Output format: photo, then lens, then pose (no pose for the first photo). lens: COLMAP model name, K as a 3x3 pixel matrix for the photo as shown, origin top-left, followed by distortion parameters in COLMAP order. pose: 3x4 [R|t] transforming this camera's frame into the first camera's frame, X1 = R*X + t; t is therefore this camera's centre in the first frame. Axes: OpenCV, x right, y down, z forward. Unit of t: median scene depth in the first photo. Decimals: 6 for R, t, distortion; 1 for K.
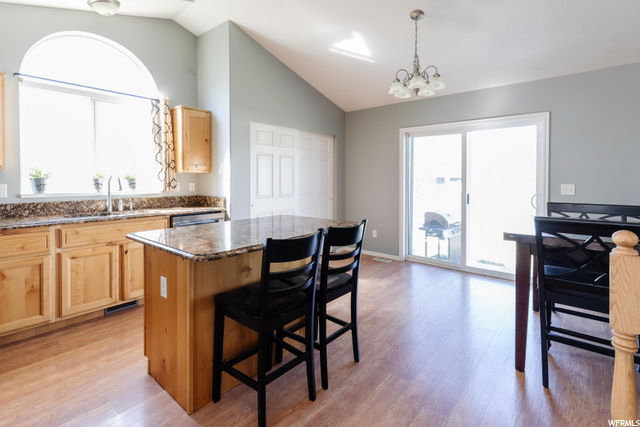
lens RADIAL K [[301.3, 0, 327.7], [0, 301.3, 213.6], [0, 0, 1]] dist [0.000796, -0.000010]
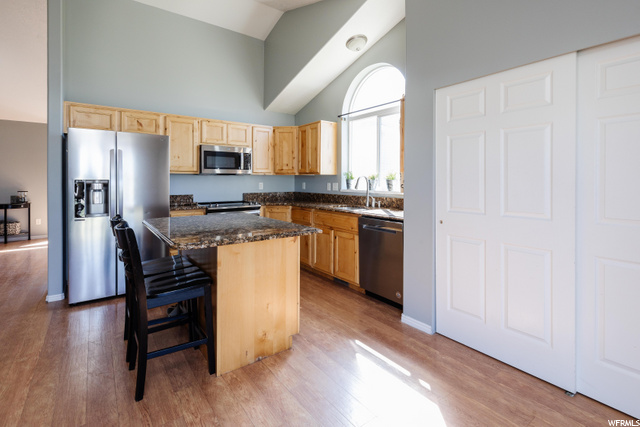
lens RADIAL K [[301.3, 0, 327.7], [0, 301.3, 213.6], [0, 0, 1]] dist [0.000796, -0.000010]
pose [[-0.232191, 0.105701, -0.966910, 0.536867], [-0.116132, 0.983954, 0.135452, -0.134365], [0.965713, 0.143740, -0.216190, 1.195191]]
